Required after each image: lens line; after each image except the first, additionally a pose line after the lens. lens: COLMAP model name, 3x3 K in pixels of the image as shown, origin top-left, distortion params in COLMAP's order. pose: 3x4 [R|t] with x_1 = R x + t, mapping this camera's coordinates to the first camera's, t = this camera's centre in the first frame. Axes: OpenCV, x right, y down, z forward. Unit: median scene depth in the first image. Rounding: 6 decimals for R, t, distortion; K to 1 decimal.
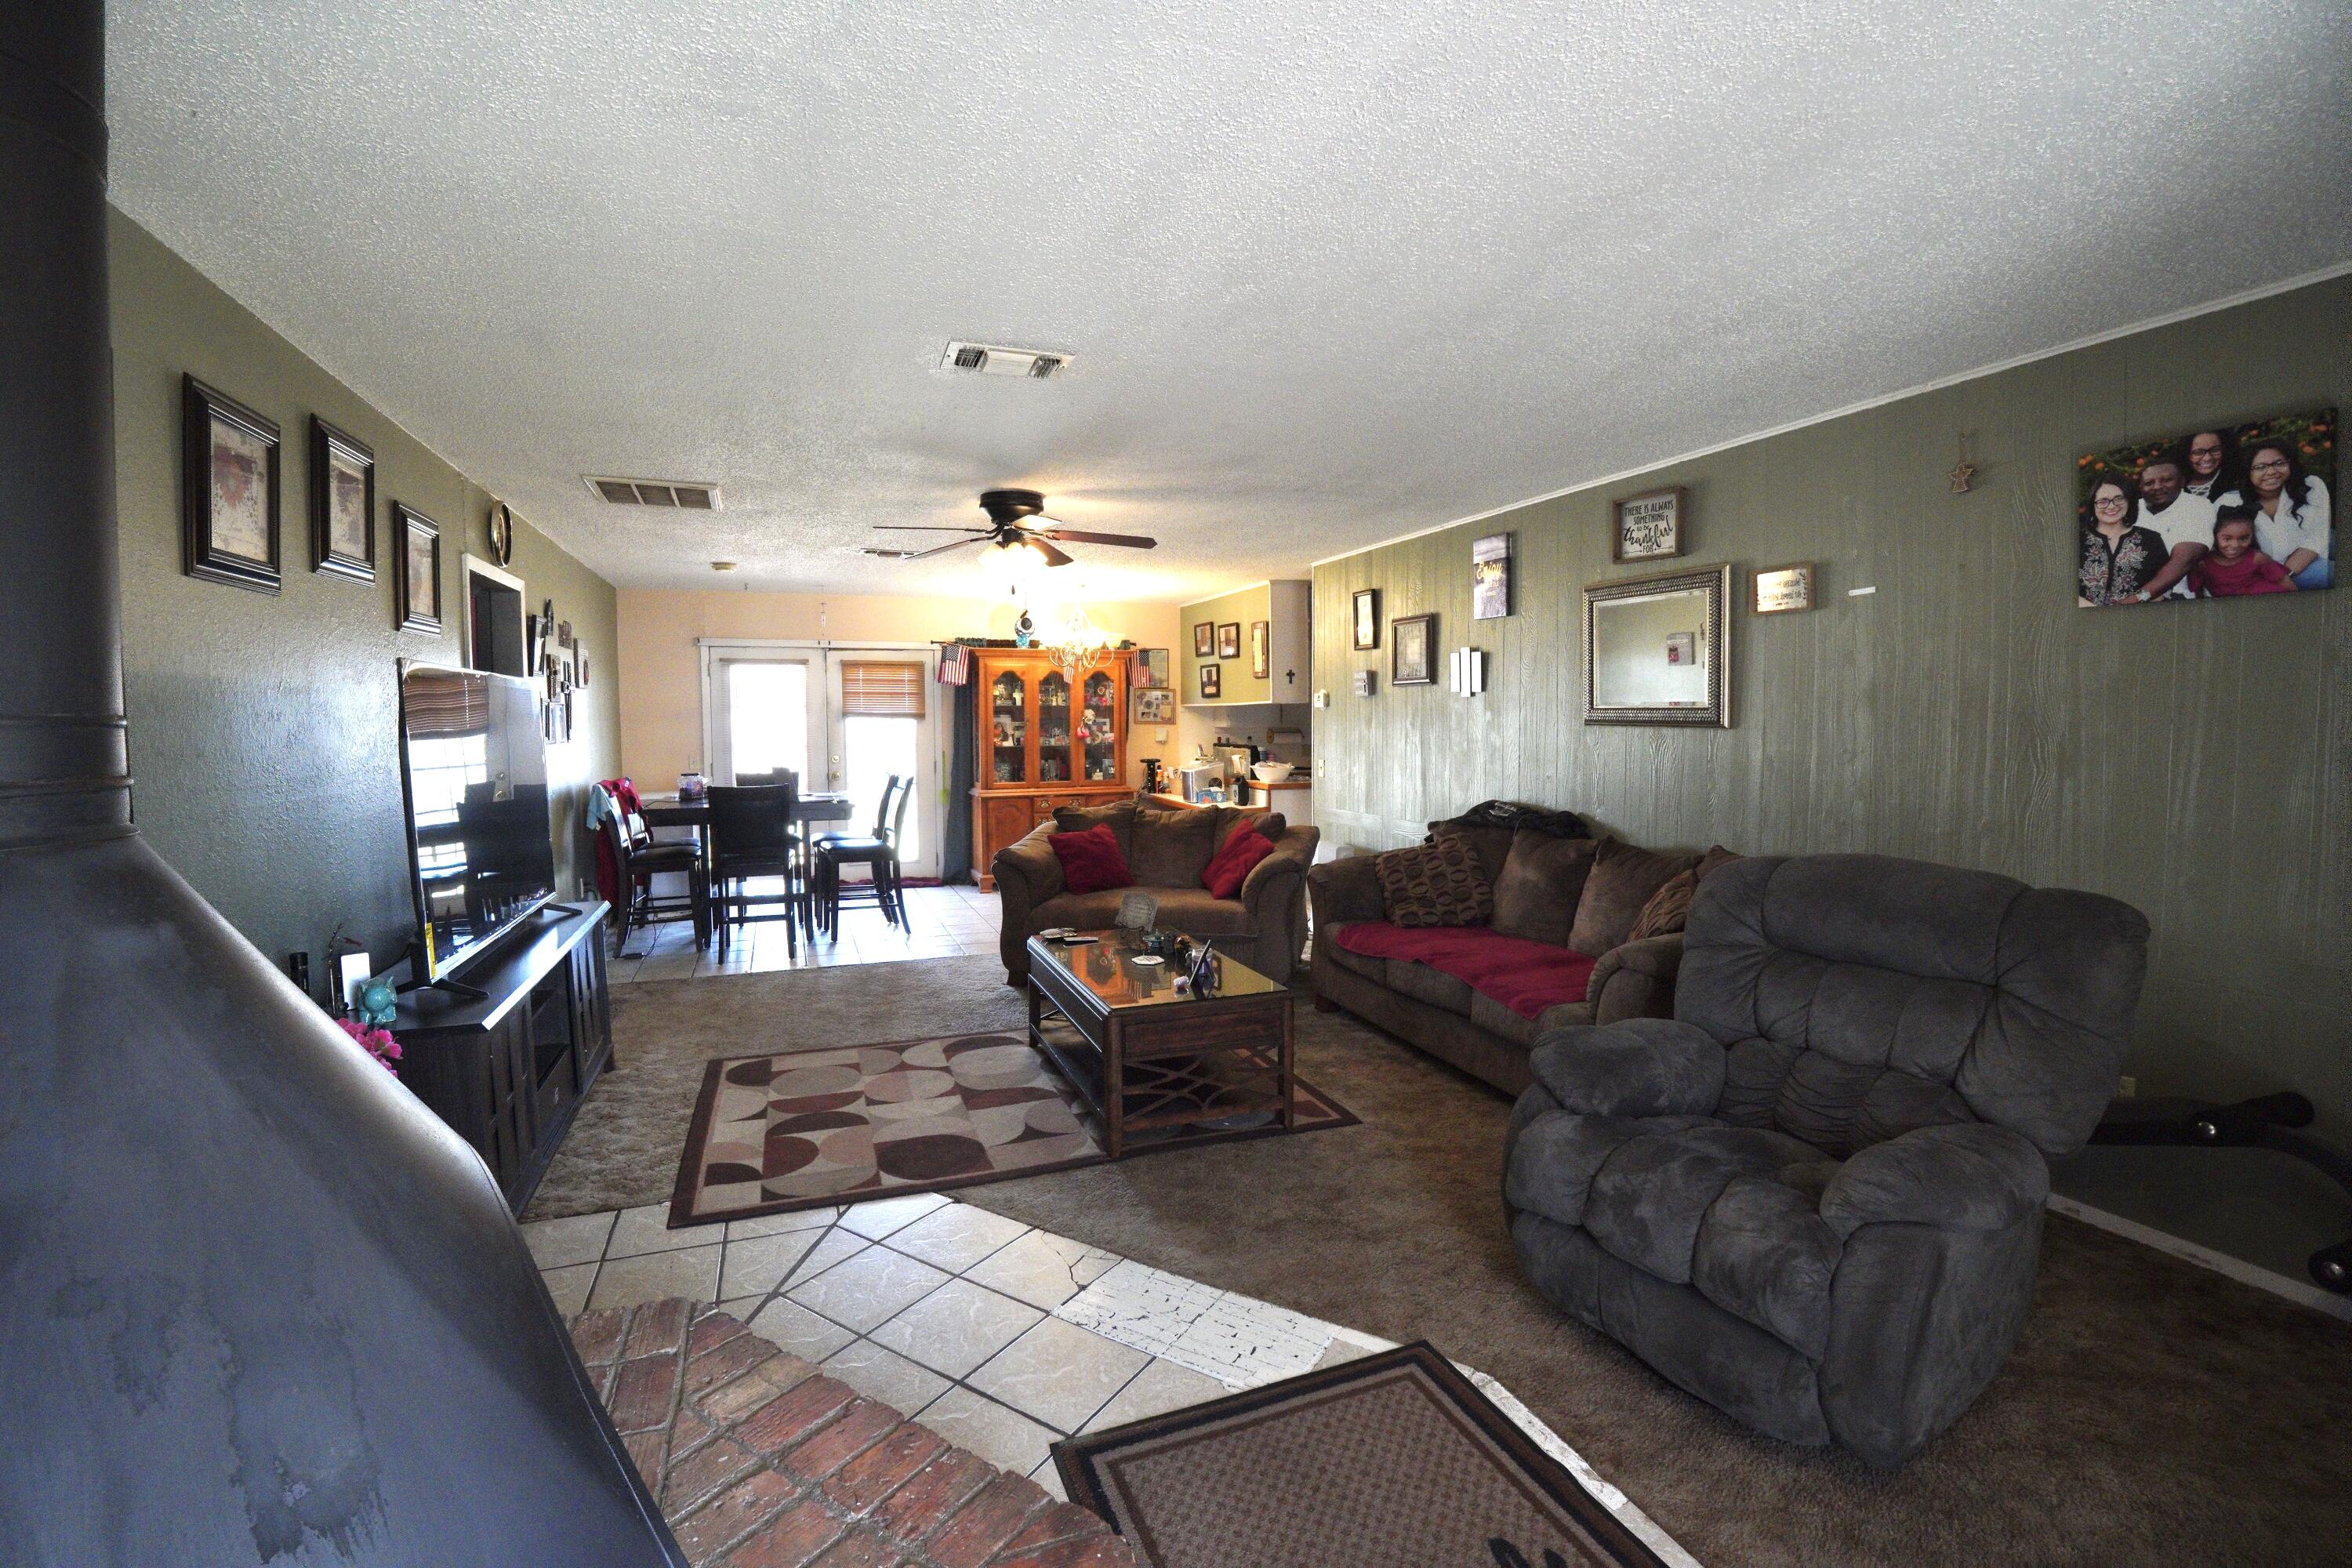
lens RADIAL K [[1022.1, 0, 1183.0], [0, 1022.1, 778.0], [0, 0, 1]] dist [-0.046042, 0.003541]
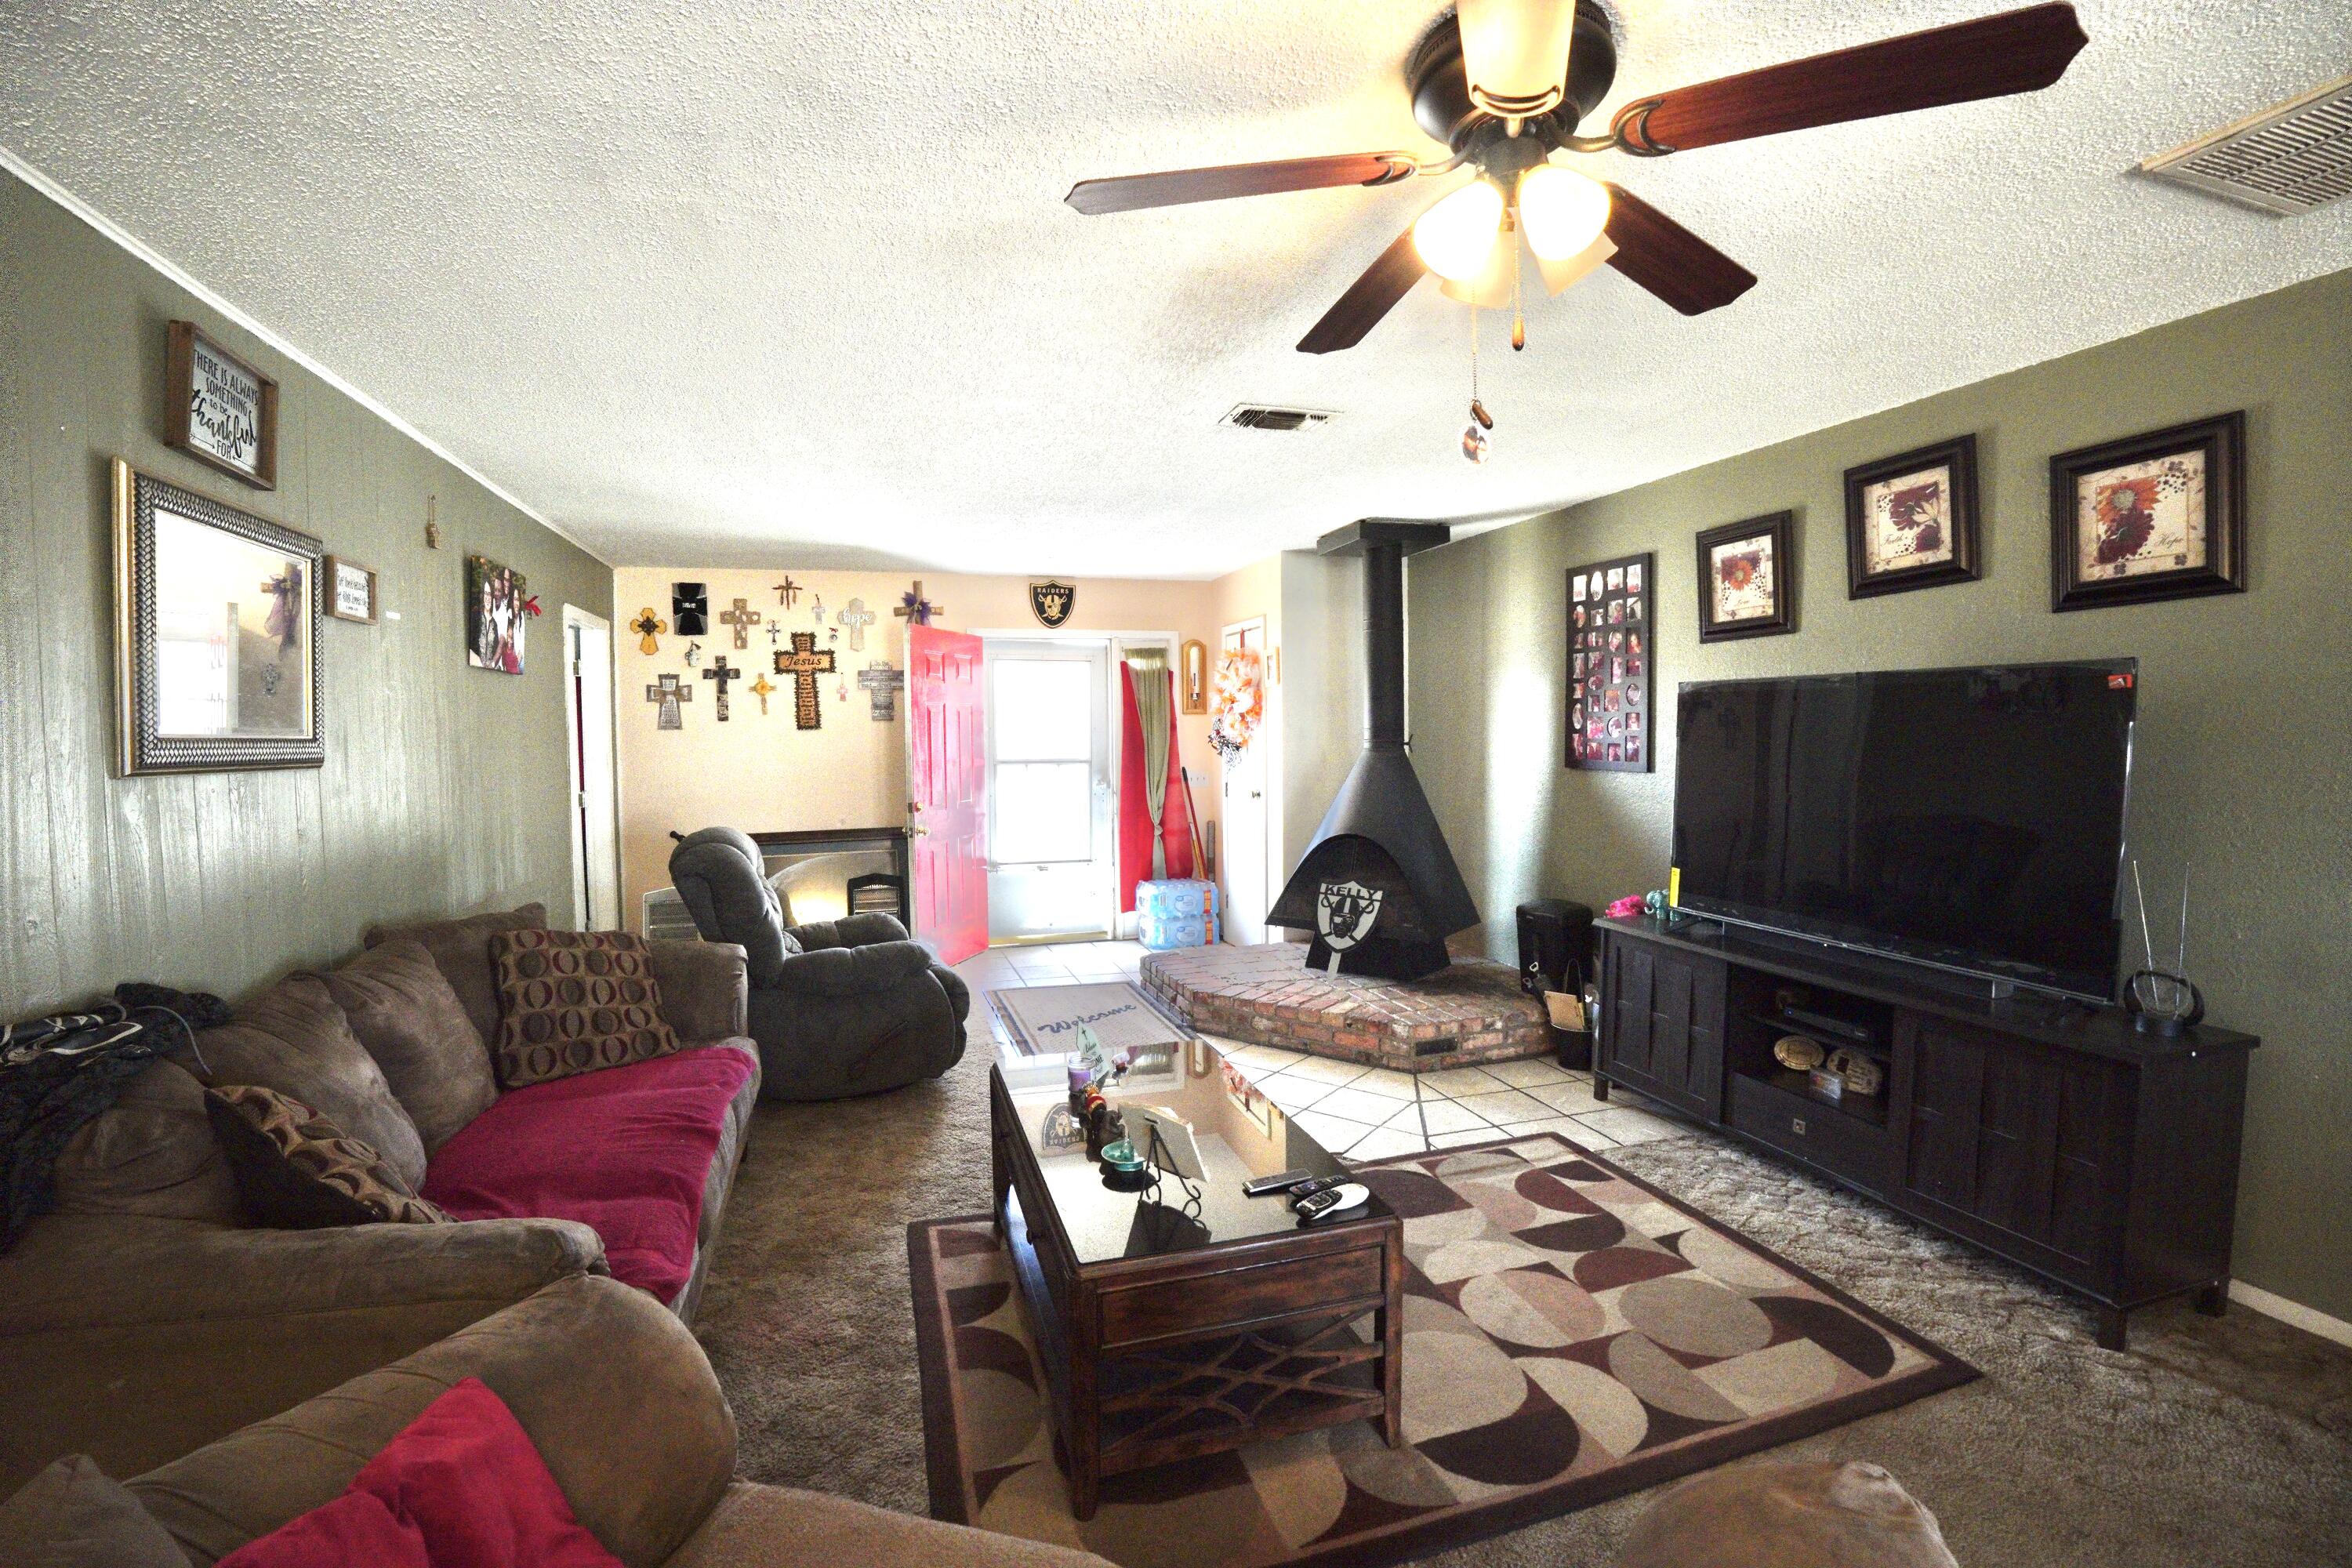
lens RADIAL K [[1022.1, 0, 1171.1], [0, 1022.1, 773.1], [0, 0, 1]] dist [-0.046042, 0.003541]
pose [[-0.997477, 0.016395, 0.069074, -0.101202], [0.023560, 0.994274, 0.104227, -0.111052], [-0.066970, 0.105592, -0.992152, 1.758131]]
